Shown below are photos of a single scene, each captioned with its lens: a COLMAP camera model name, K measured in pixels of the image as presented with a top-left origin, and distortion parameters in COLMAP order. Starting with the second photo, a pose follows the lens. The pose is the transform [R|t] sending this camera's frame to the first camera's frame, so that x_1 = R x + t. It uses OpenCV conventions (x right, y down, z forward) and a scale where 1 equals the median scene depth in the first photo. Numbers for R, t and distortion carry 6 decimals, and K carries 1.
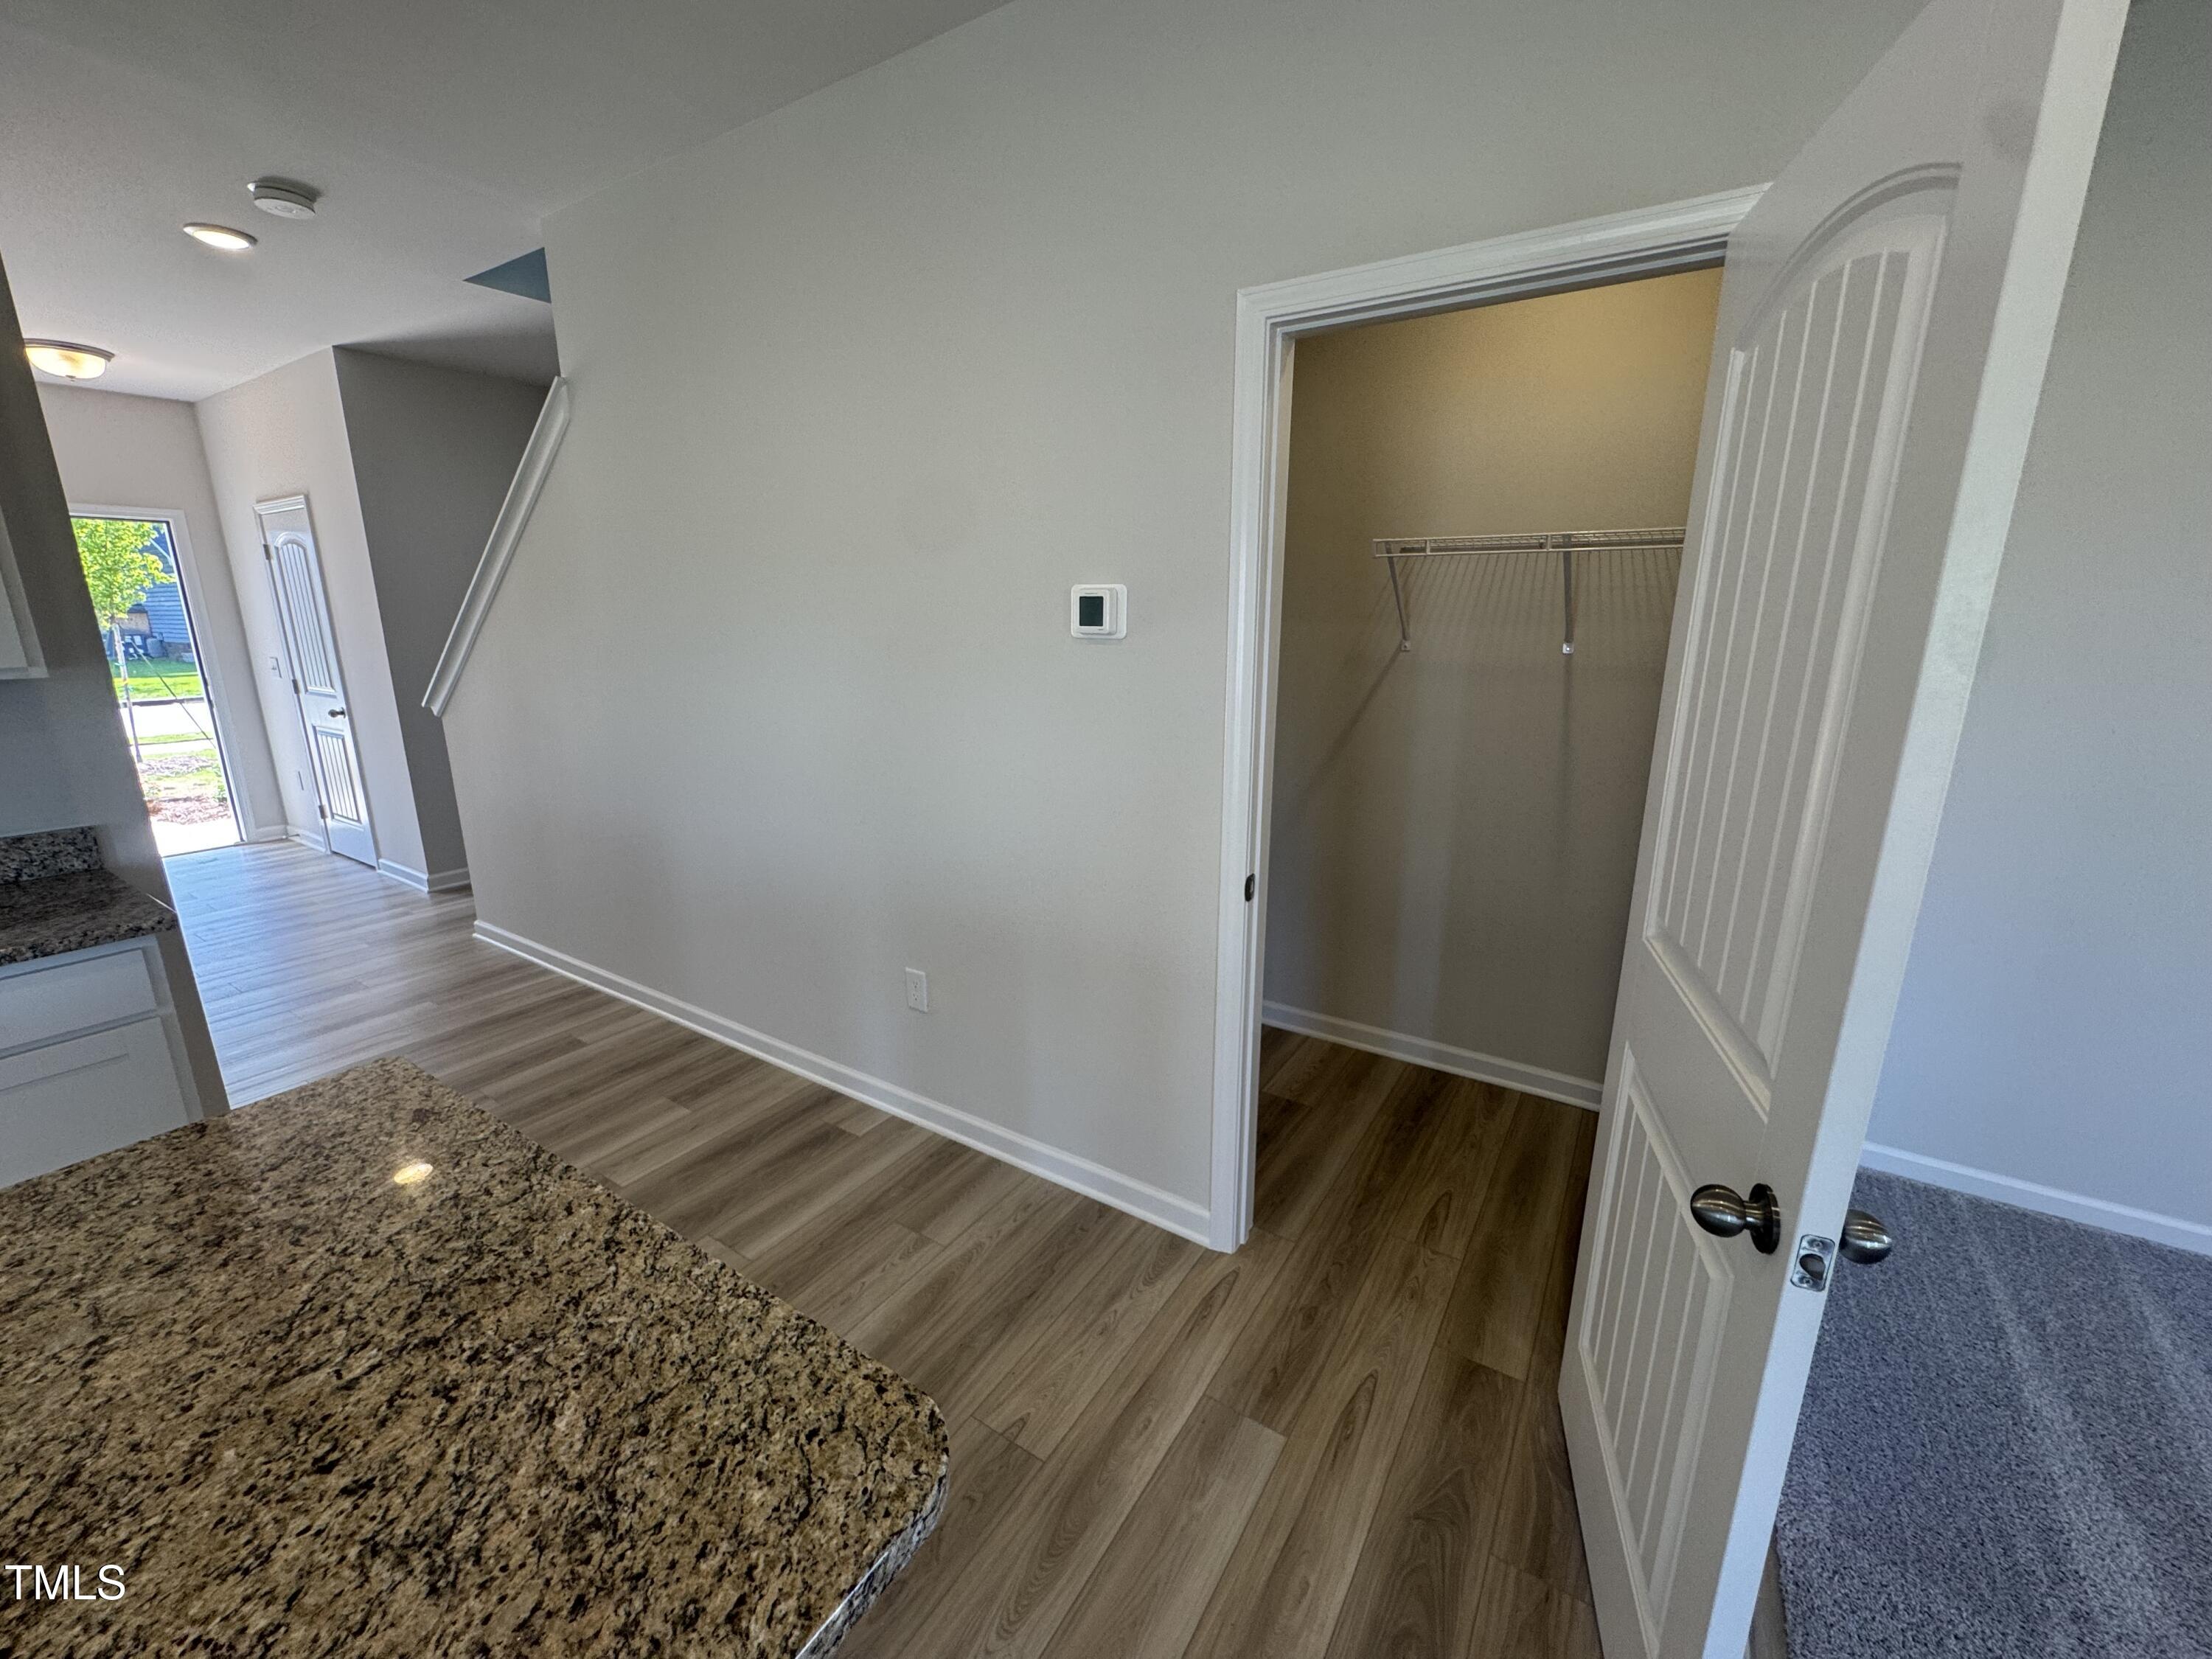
lens RADIAL K [[886.5, 0, 1120.5], [0, 886.5, 831.8], [0, 0, 1]] dist [-0.006329, 0.000561]
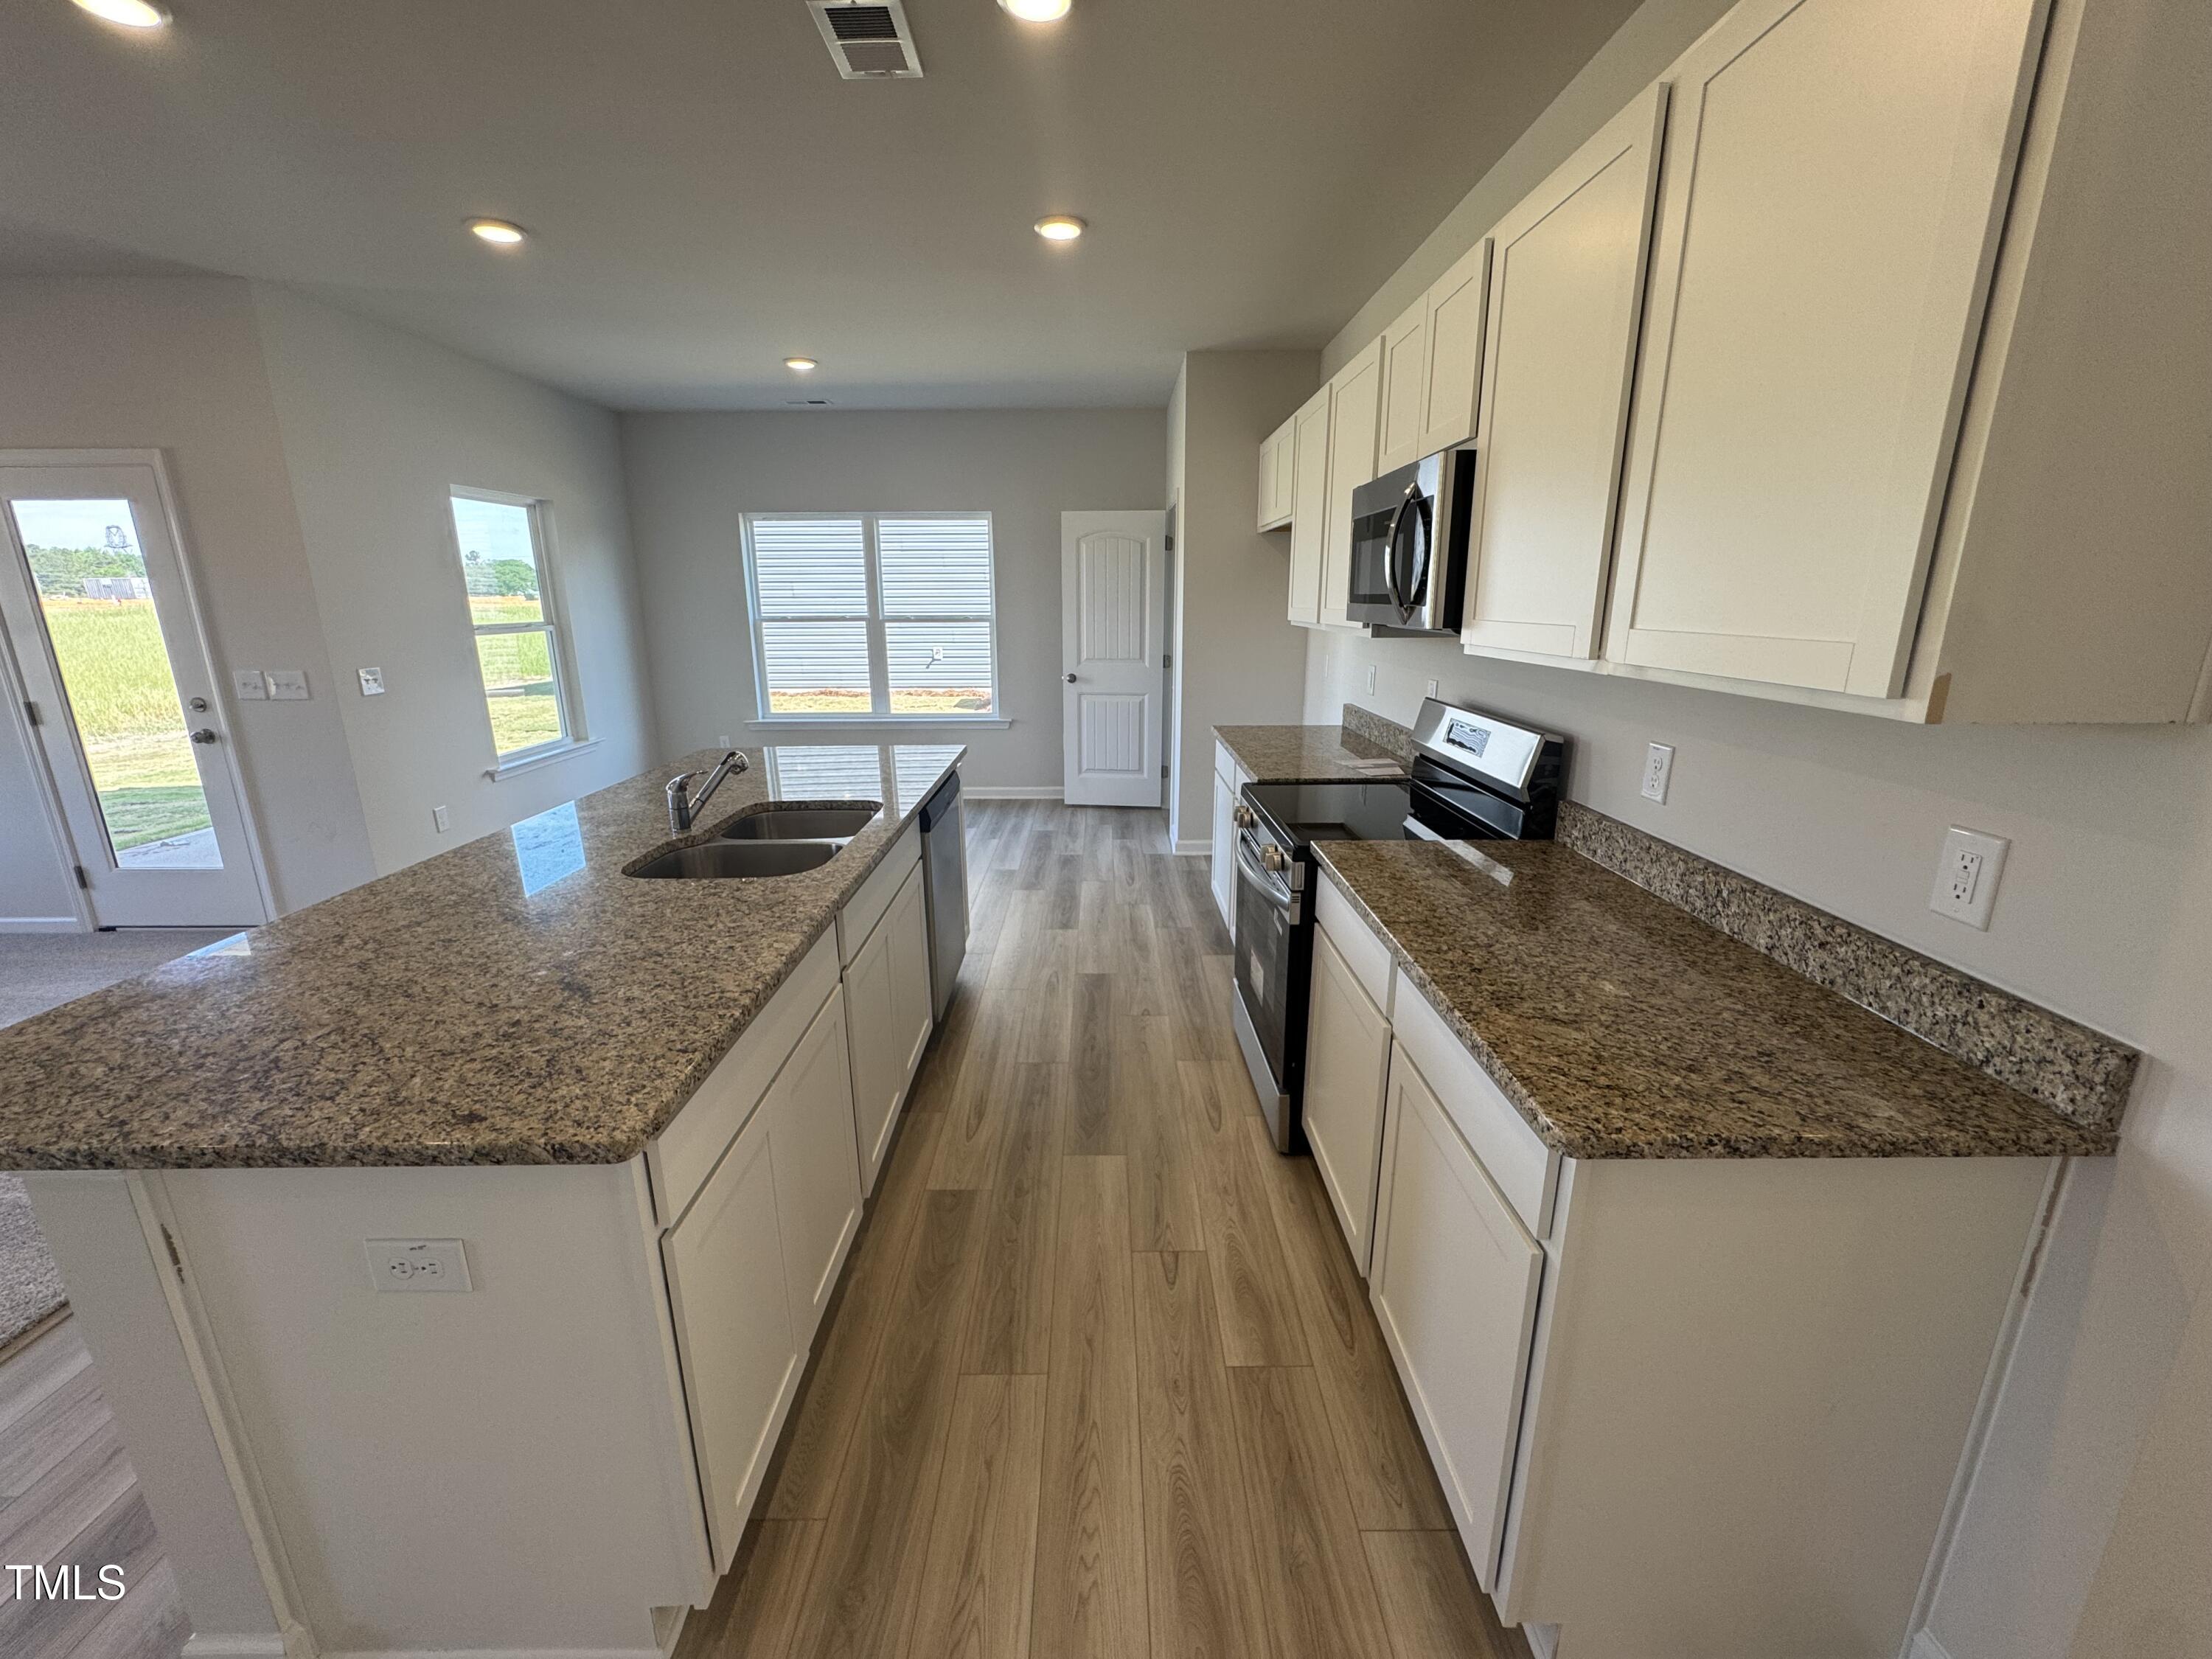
lens RADIAL K [[886.5, 0, 1105.3], [0, 886.5, 825.5], [0, 0, 1]] dist [-0.006329, 0.000561]
pose [[-0.844738, 0.133939, -0.518149, -1.086161], [-0.129512, 0.888239, 0.440748, -0.563782], [0.519273, 0.439423, -0.732982, 2.274623]]
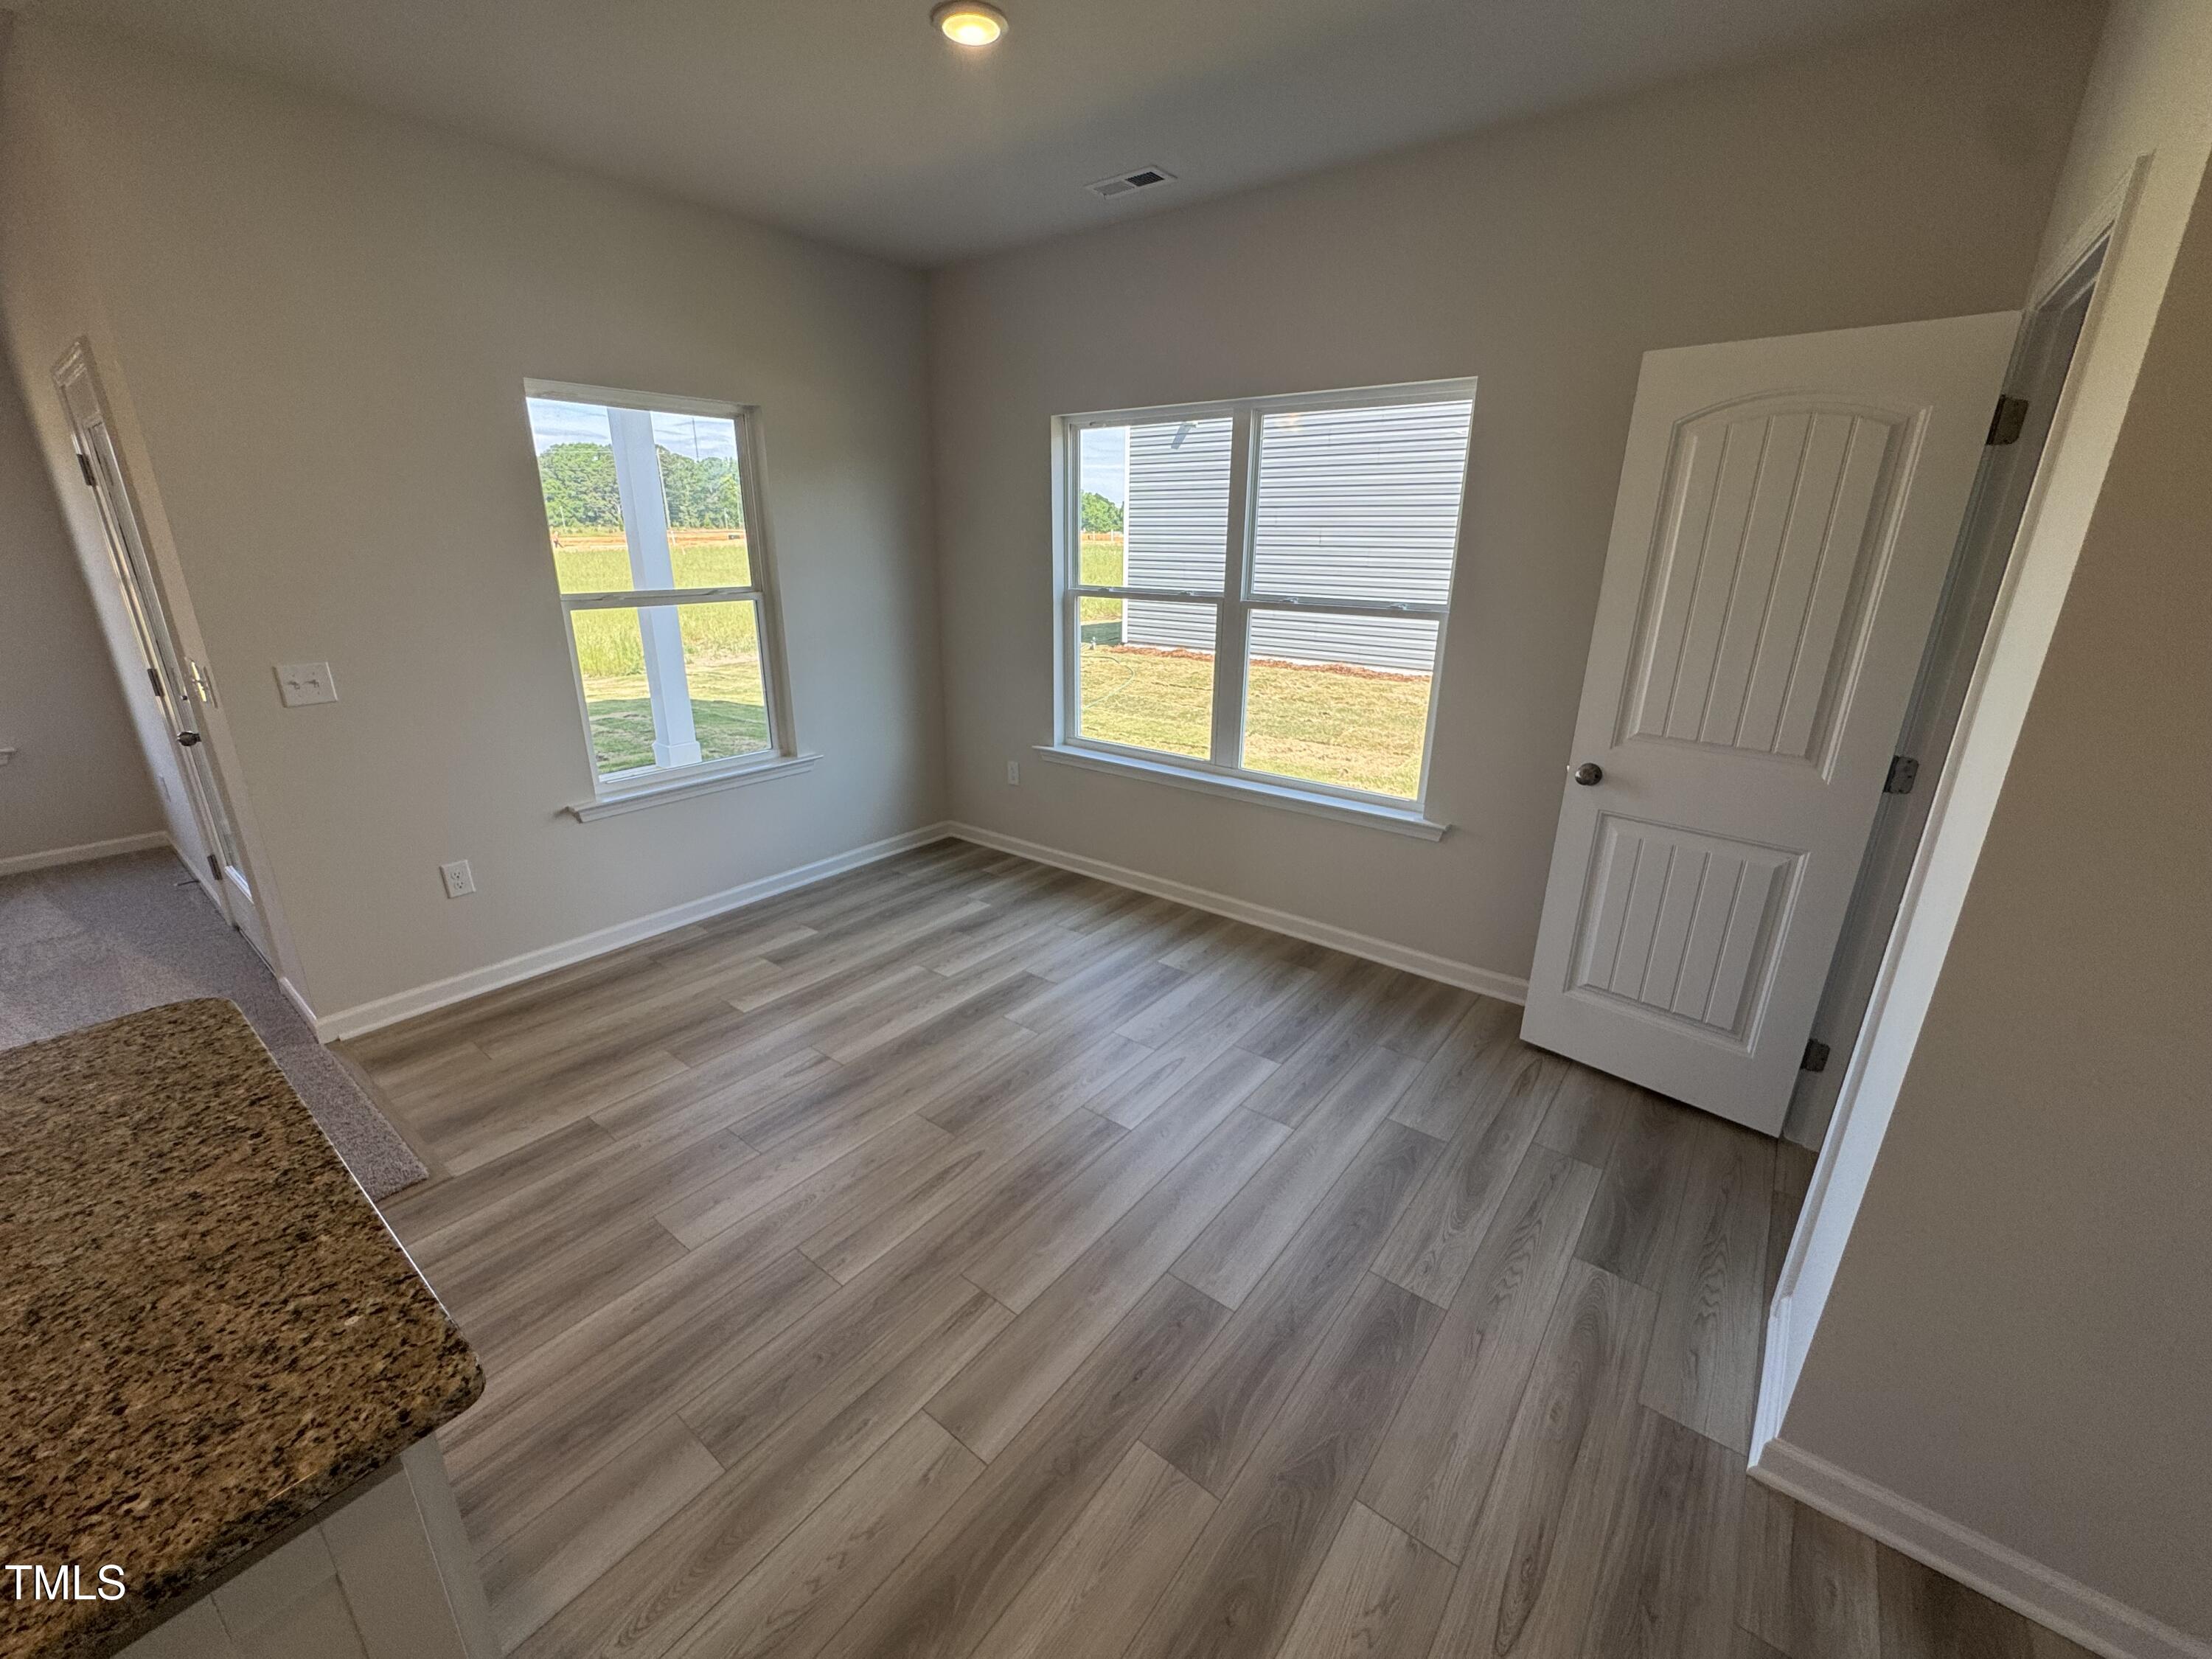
lens RADIAL K [[886.5, 0, 1106.3], [0, 886.5, 824.9], [0, 0, 1]] dist [-0.006329, 0.000561]
pose [[-0.994821, -0.044659, 0.091302, -3.299452], [0.010709, 0.847244, 0.531095, 0.093811], [-0.101073, 0.529323, -0.842378, -0.762536]]
